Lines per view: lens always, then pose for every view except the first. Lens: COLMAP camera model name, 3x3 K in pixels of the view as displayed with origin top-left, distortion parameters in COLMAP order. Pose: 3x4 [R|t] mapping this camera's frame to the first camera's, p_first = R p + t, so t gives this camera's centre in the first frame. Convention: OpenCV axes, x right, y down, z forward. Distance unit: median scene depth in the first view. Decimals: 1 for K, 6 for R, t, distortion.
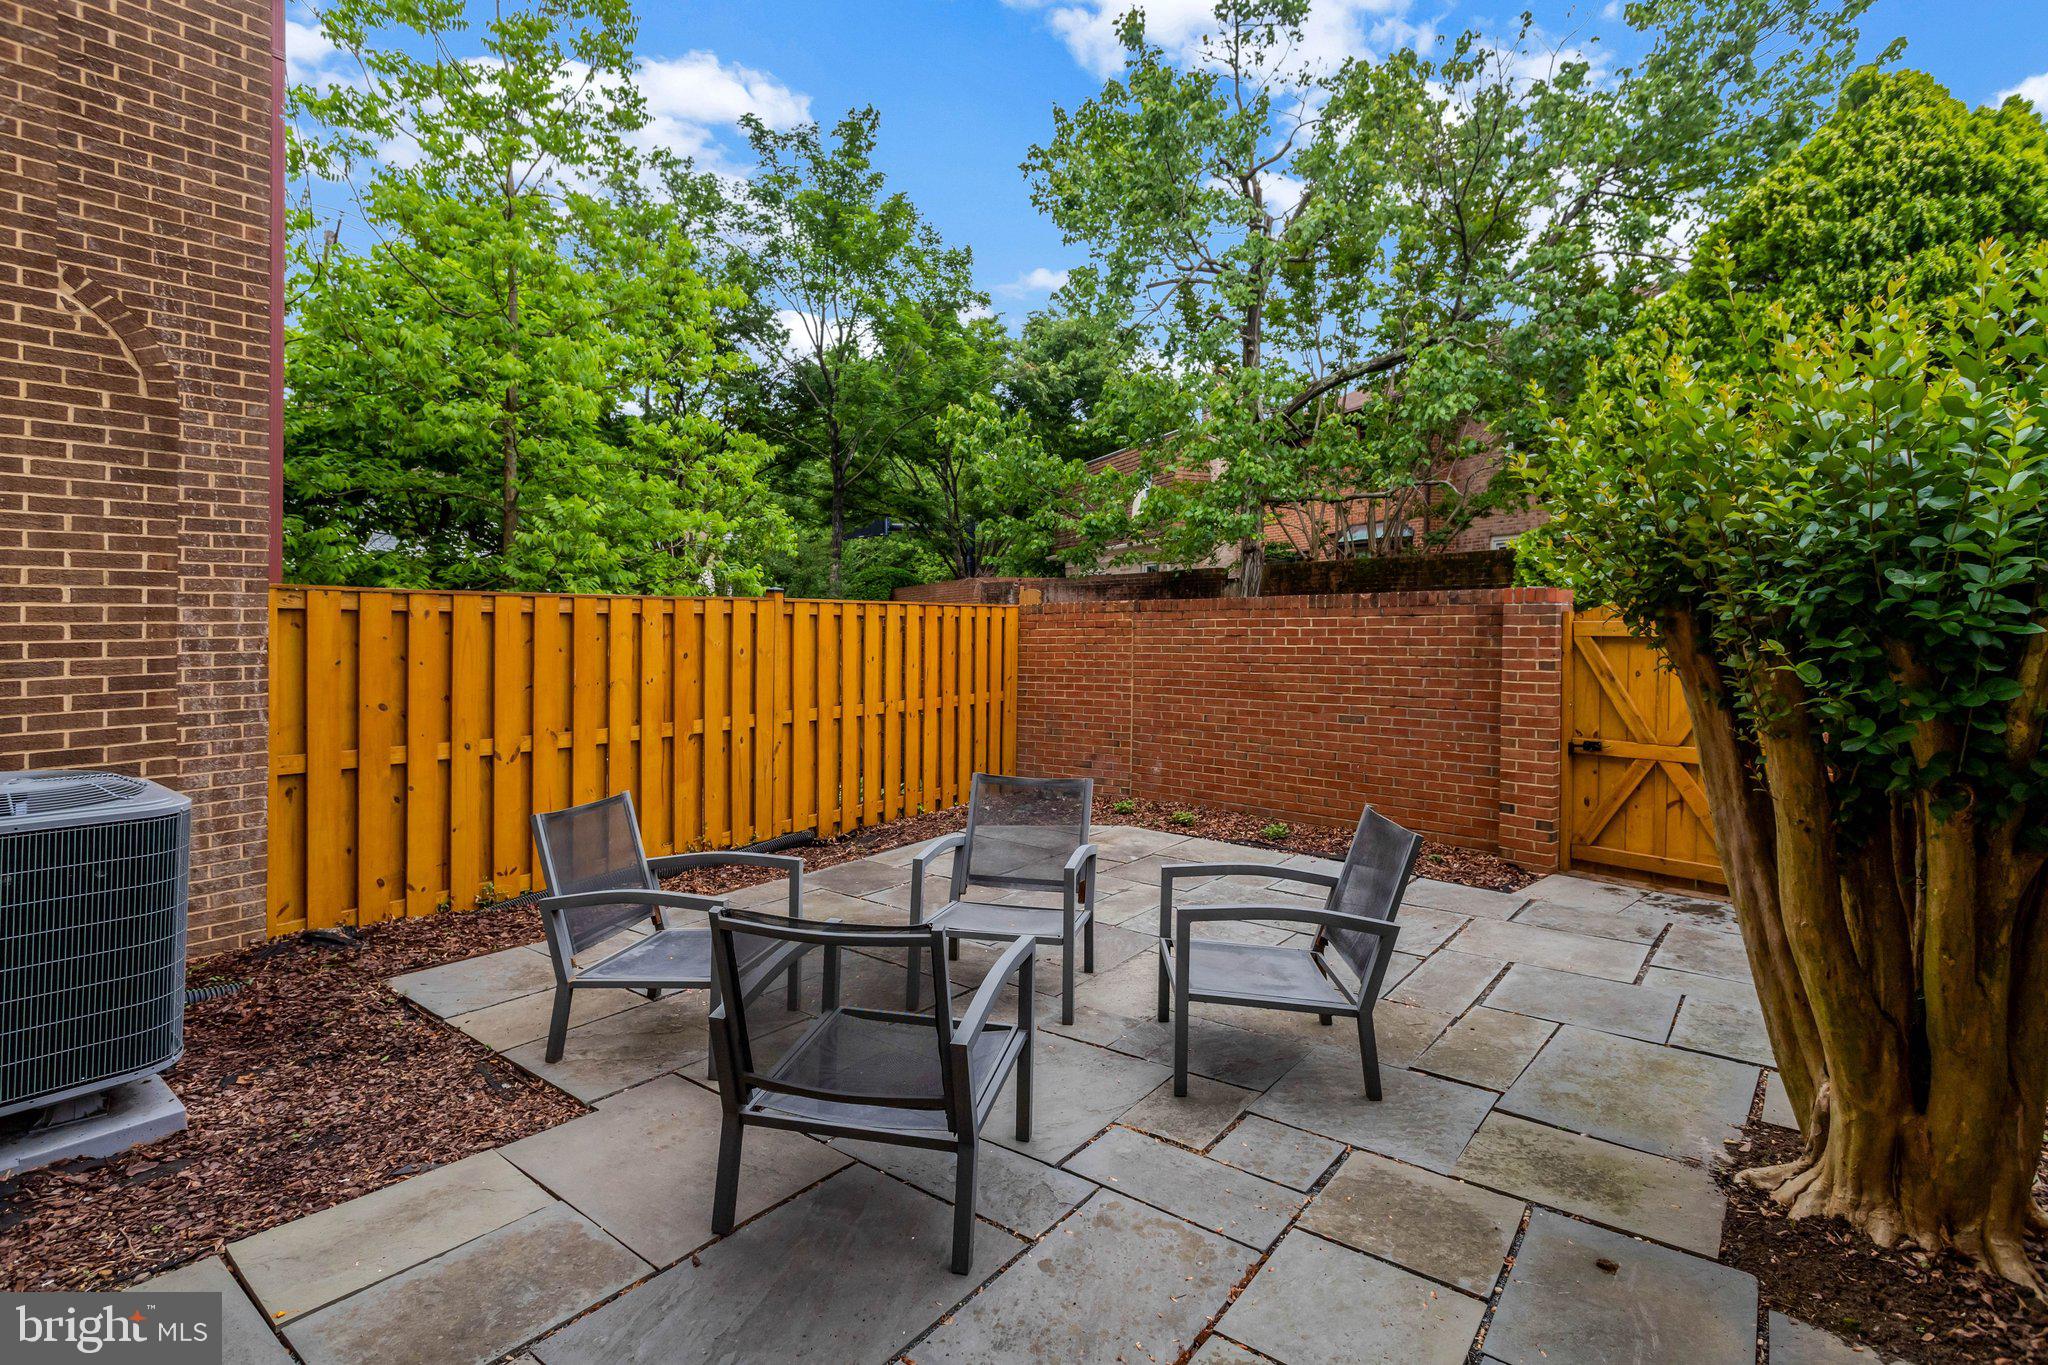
lens RADIAL K [[993.8, 0, 1023.0], [0, 993.8, 650.8], [0, 0, 1]] dist [-0.010726, -0.000164]
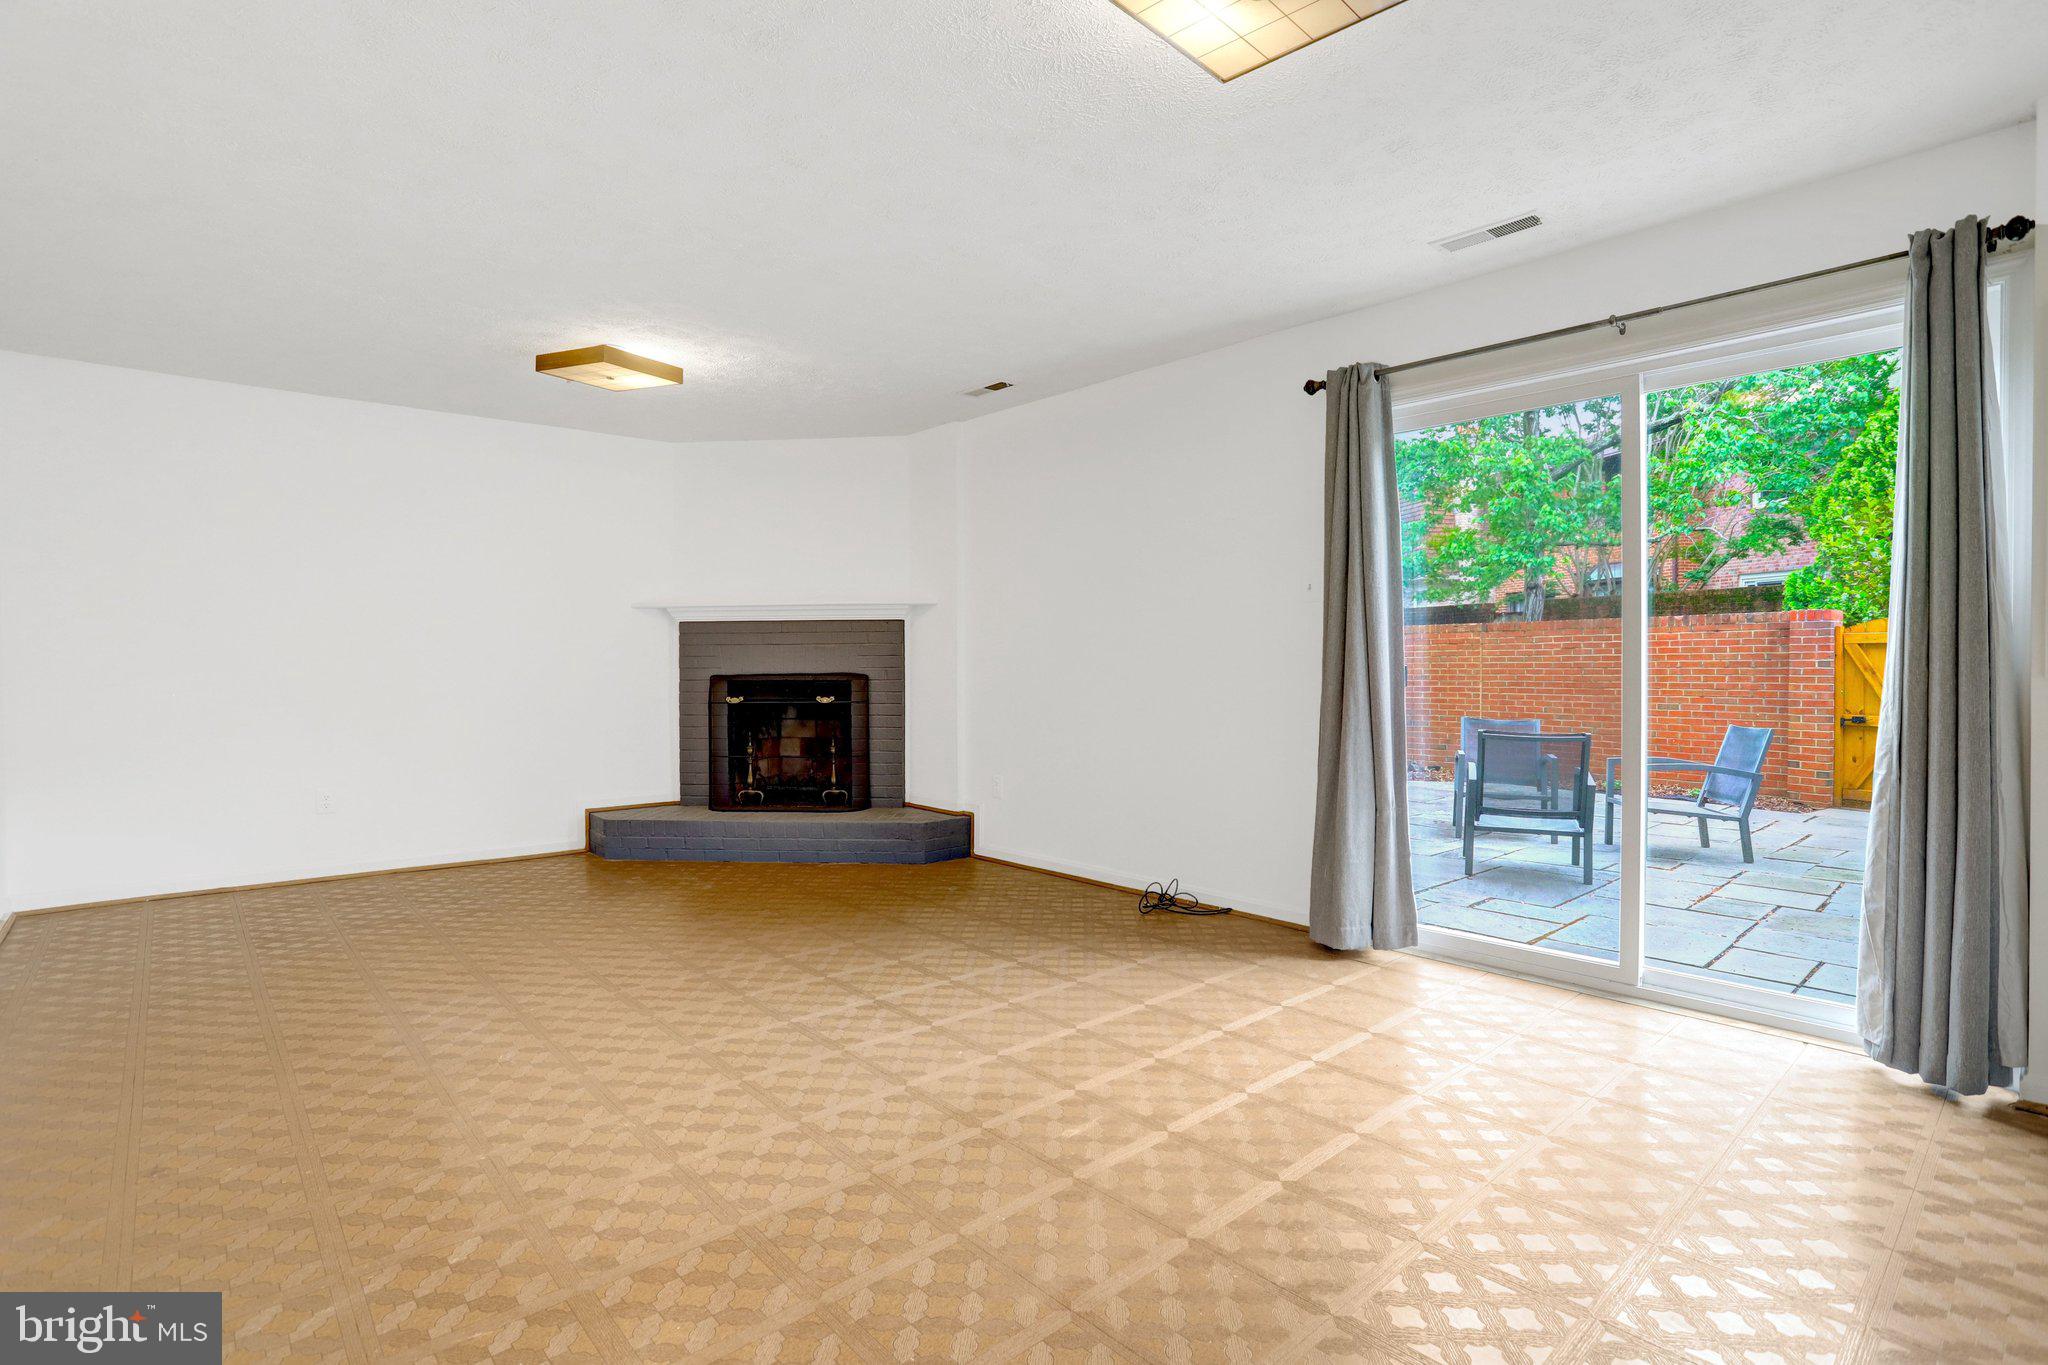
lens RADIAL K [[1000.3, 0, 1029.0], [0, 1000.3, 660.4], [0, 0, 1]] dist [-0.082948, 0.030927]
pose [[0.984217, 0.007155, -0.176821, -0.331521], [-0.012717, 0.999459, -0.030339, 0.061495], [0.176509, 0.032109, 0.983775, -0.525315]]
